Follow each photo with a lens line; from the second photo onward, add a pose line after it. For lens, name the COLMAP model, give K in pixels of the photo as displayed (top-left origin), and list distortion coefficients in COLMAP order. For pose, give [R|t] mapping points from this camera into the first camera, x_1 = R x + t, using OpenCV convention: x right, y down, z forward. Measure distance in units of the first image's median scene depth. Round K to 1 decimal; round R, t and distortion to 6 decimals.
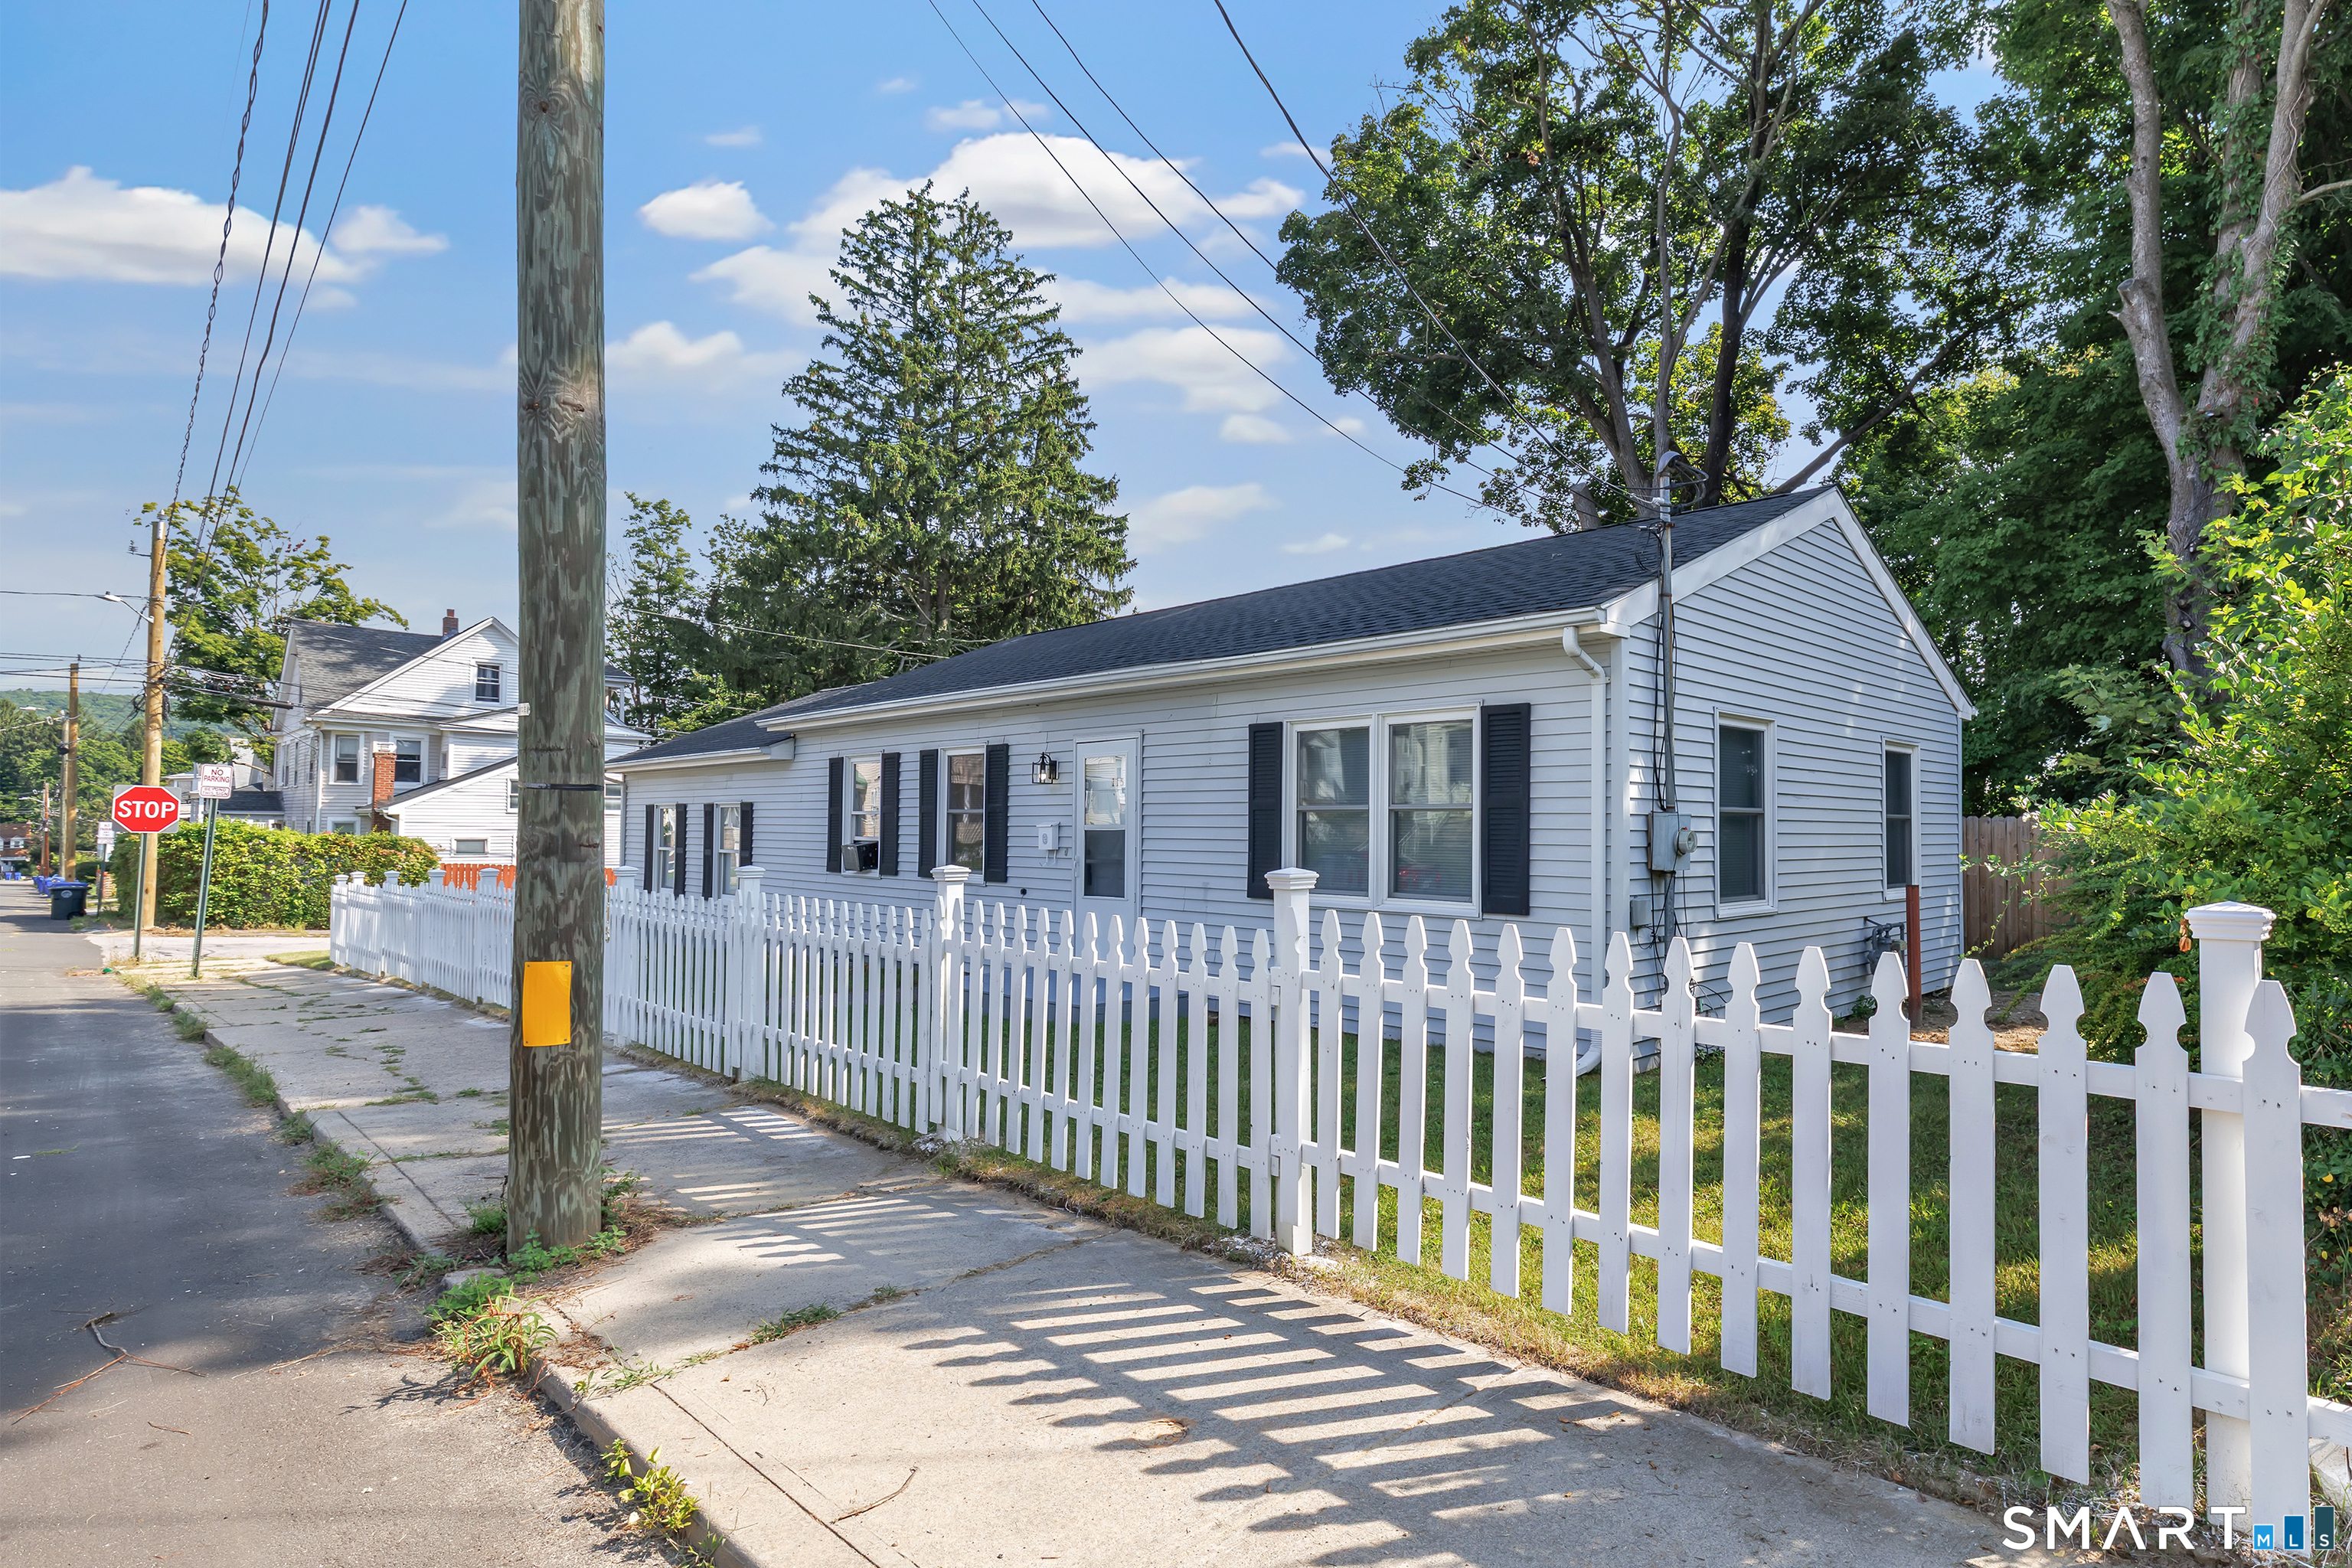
lens RADIAL K [[2069.2, 0, 1176.1], [0, 2069.2, 778.2], [0, 0, 1]] dist [0.009159, 0.005734]
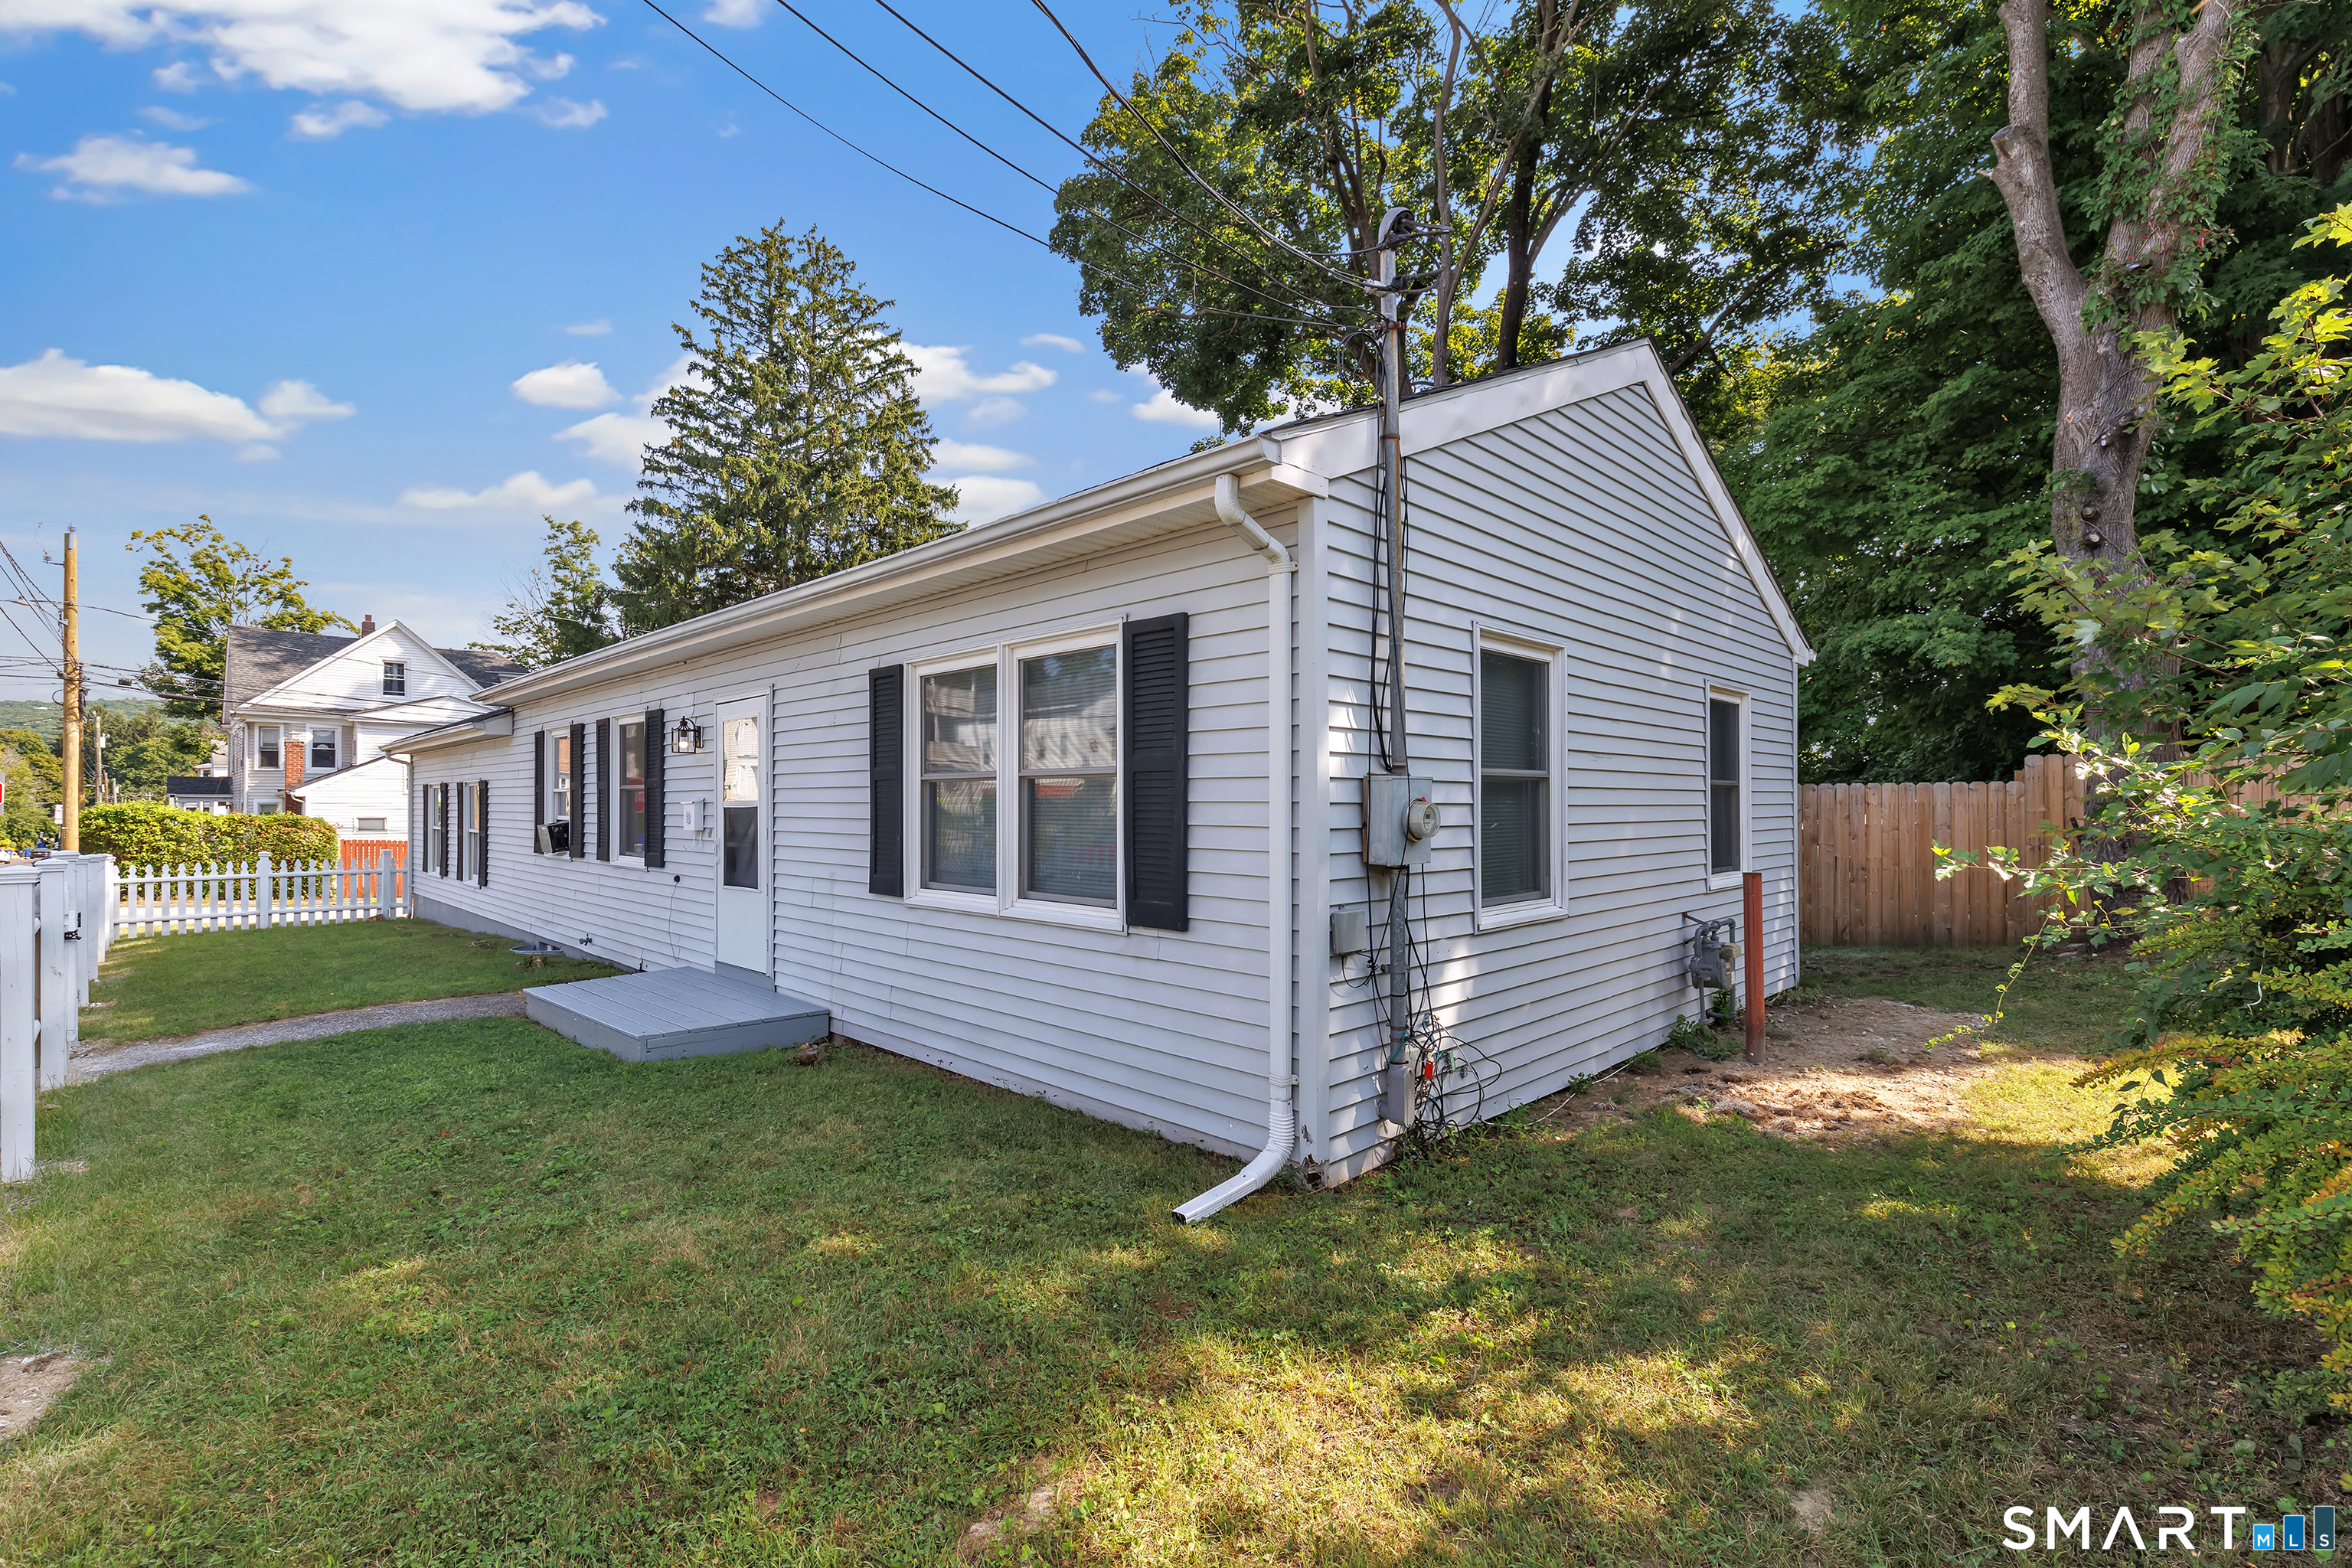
lens RADIAL K [[1065.9, 0, 1170.7], [0, 1065.9, 802.8], [0, 0, 1]] dist [0.004109, -0.000176]
pose [[0.997145, -0.007602, -0.075126, 0.147589], [0.009445, 0.999662, 0.024213, 0.012592], [0.074917, -0.024853, 0.996880, 0.506654]]
